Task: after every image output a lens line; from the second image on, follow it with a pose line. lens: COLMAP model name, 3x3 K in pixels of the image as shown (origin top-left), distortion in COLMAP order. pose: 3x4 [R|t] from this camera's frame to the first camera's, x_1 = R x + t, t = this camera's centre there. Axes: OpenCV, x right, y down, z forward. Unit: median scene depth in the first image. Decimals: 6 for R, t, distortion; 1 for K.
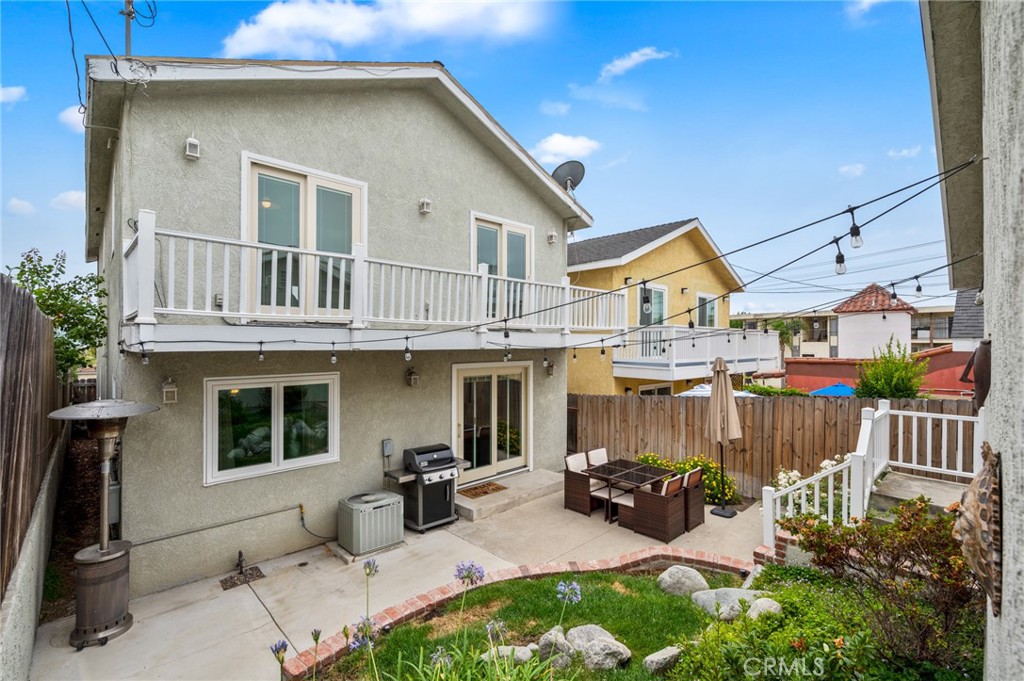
lens RADIAL K [[448.3, 0, 513.0], [0, 448.3, 341.3], [0, 0, 1]] dist [-0.000534, 0.000090]
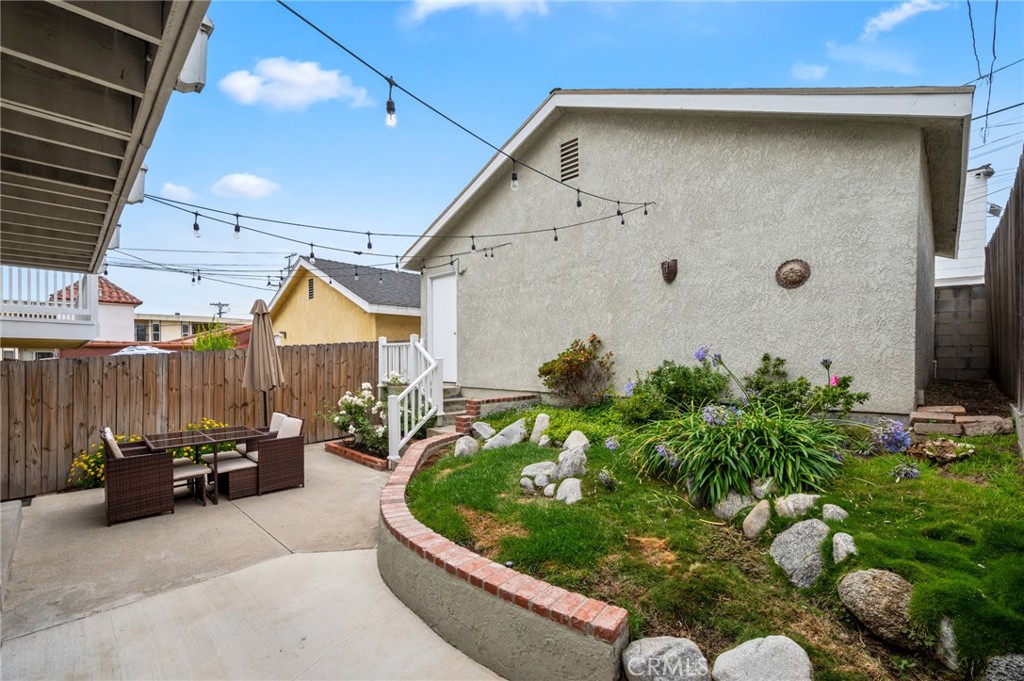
lens RADIAL K [[448.3, 0, 512.7], [0, 448.3, 348.3], [0, 0, 1]] dist [-0.000534, 0.000090]
pose [[-0.001069, 0.011115, 0.999938, -0.454711], [-0.002783, 0.999934, -0.011118, 0.138870], [-0.999996, -0.002794, -0.001038, 0.452109]]
